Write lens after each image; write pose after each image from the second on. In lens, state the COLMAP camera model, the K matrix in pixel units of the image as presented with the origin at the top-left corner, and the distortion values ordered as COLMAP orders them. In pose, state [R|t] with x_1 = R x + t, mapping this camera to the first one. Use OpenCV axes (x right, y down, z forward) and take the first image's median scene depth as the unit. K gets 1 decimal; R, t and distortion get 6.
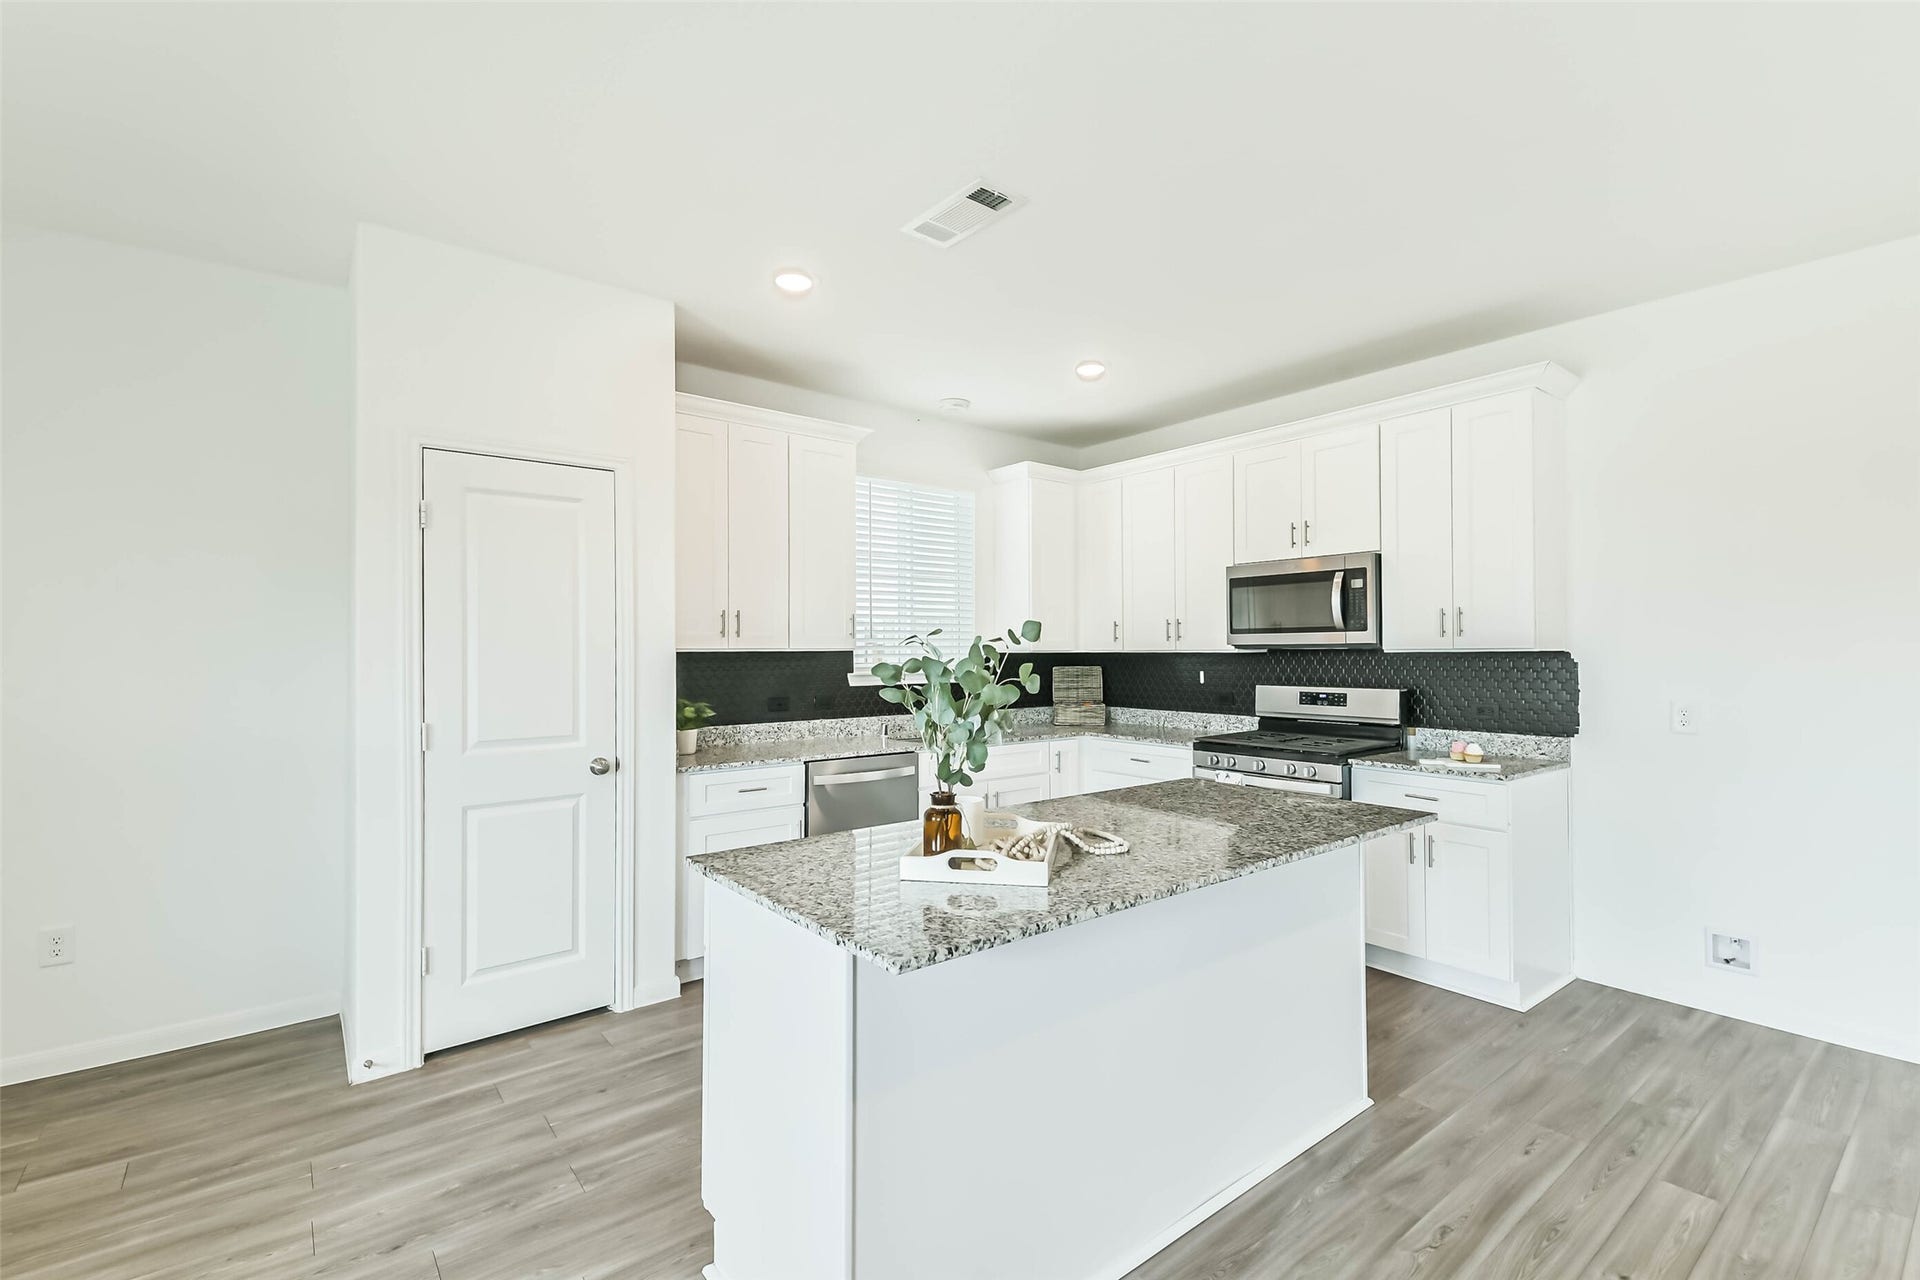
lens RADIAL K [[834.3, 0, 965.9], [0, 834.3, 641.7], [0, 0, 1]] dist [0.039761, -0.012570]
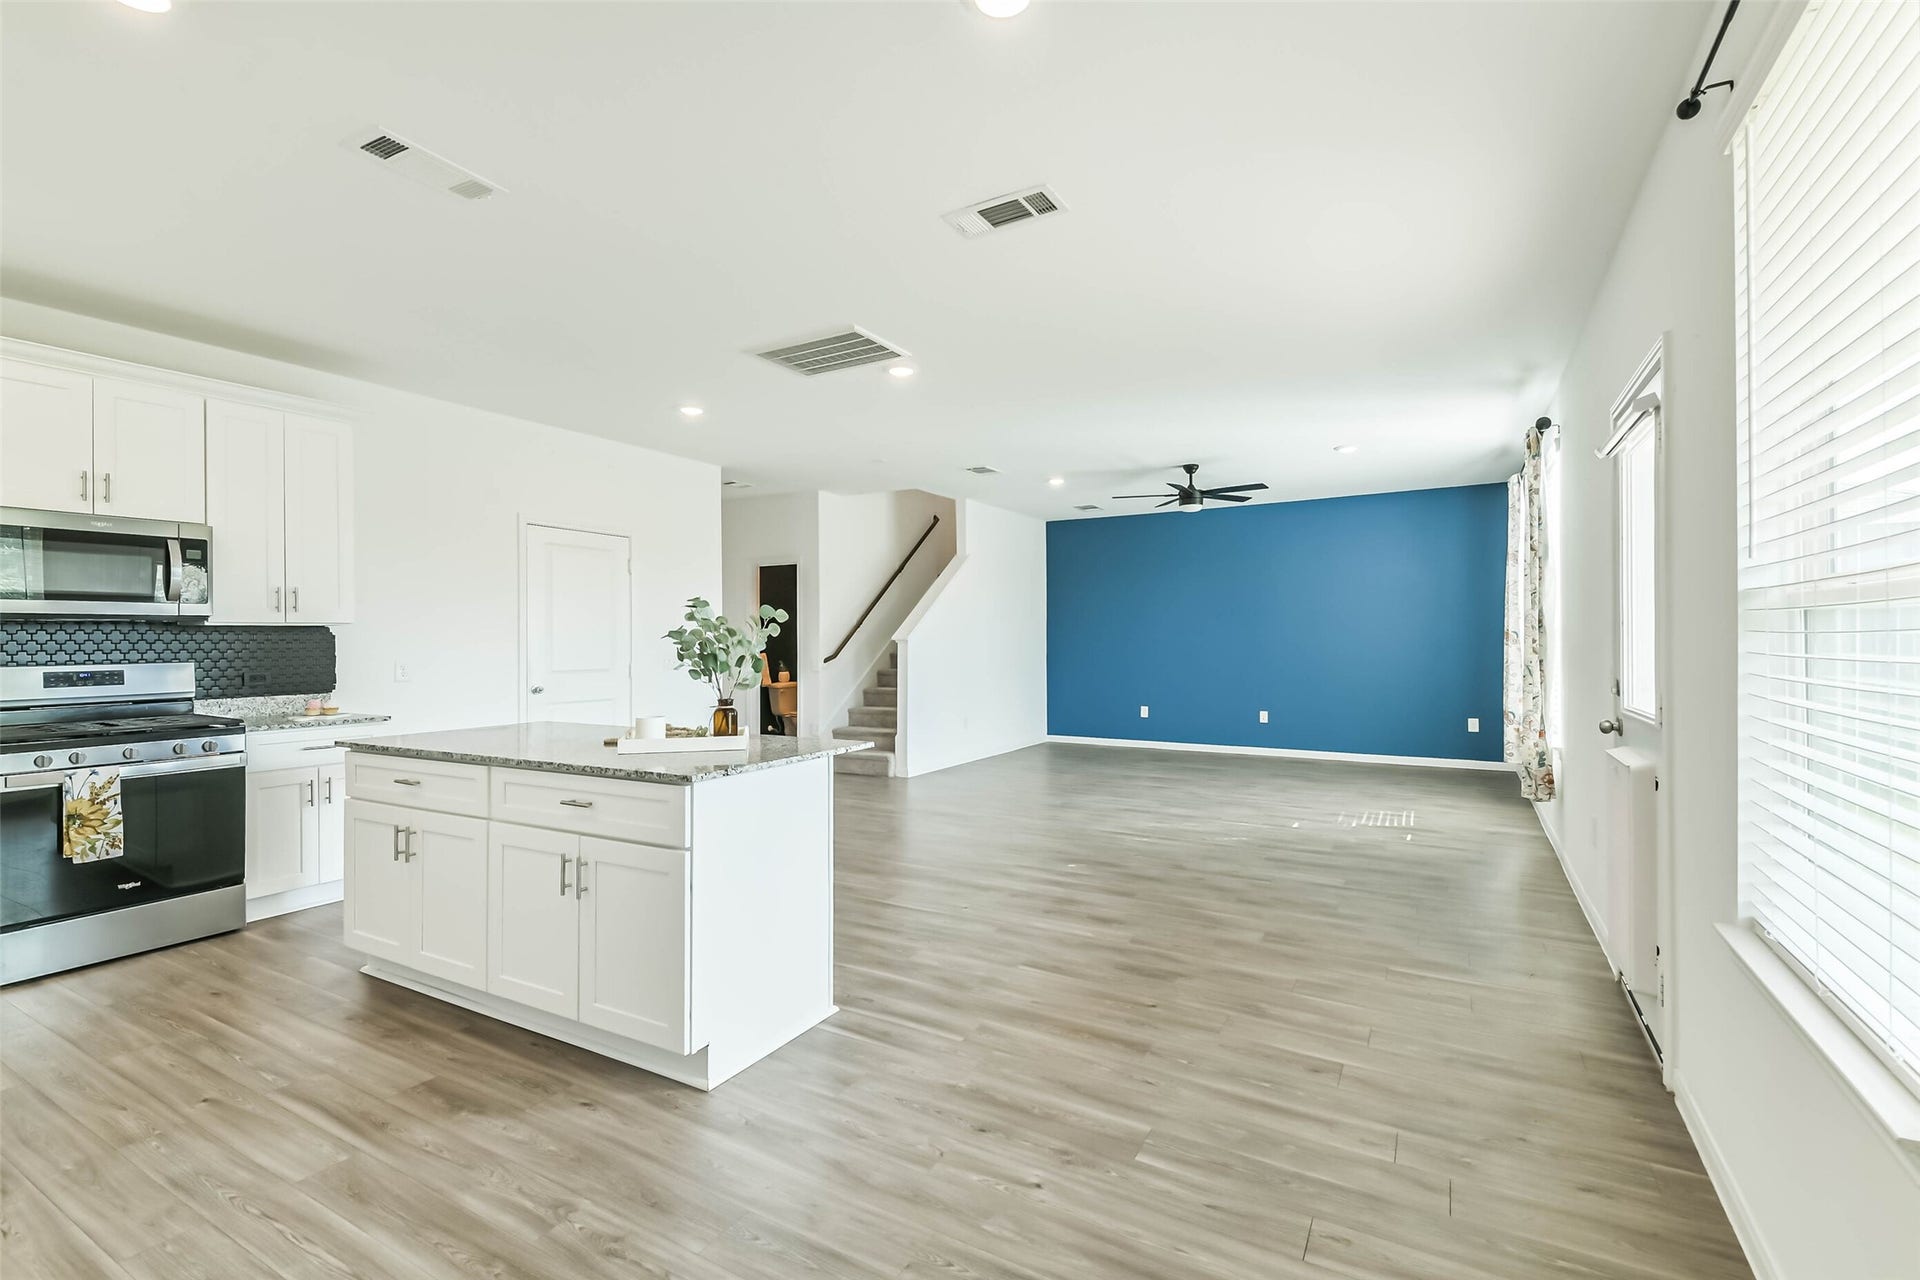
lens RADIAL K [[834.3, 0, 951.0], [0, 834.3, 635.6], [0, 0, 1]] dist [0.039761, -0.012570]
pose [[-0.356414, 0.007164, 0.934301, -0.762952], [-0.005298, 0.999939, -0.009689, 0.029403], [-0.934313, -0.008404, -0.356355, 0.515546]]
